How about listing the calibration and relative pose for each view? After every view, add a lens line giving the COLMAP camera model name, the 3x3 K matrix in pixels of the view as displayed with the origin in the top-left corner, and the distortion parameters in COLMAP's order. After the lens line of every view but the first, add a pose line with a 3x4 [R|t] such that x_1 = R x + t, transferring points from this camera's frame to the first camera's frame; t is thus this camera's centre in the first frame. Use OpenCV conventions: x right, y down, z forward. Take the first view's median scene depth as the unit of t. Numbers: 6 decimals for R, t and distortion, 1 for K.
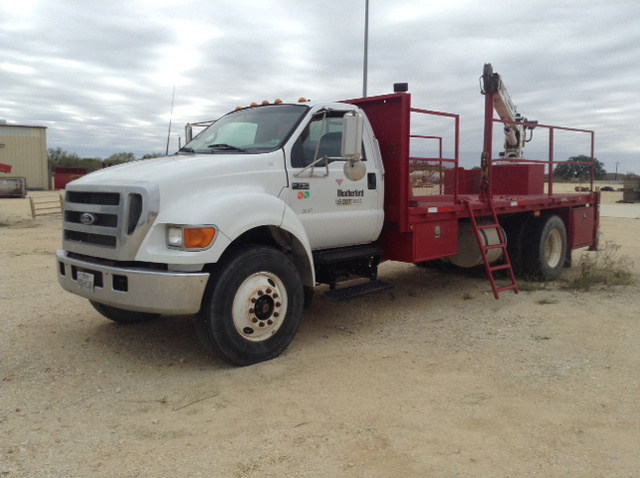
lens RADIAL K [[656.4, 0, 320.0], [0, 656.4, 239.0], [0, 0, 1]] dist [0.005780, -0.009571]
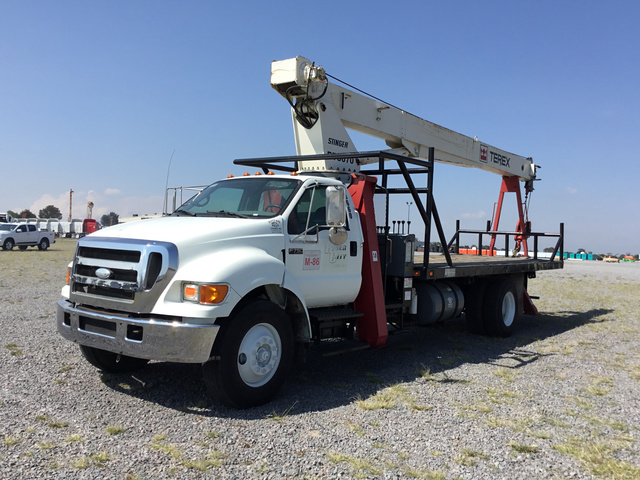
lens RADIAL K [[656.4, 0, 320.0], [0, 656.4, 240.0], [0, 0, 1]] dist [0.005780, -0.009571]
pose [[0.988216, 0.045672, 0.146093, -0.159512], [-0.032911, 0.995523, -0.088606, -0.000521], [-0.149486, 0.082754, 0.985295, -0.126690]]
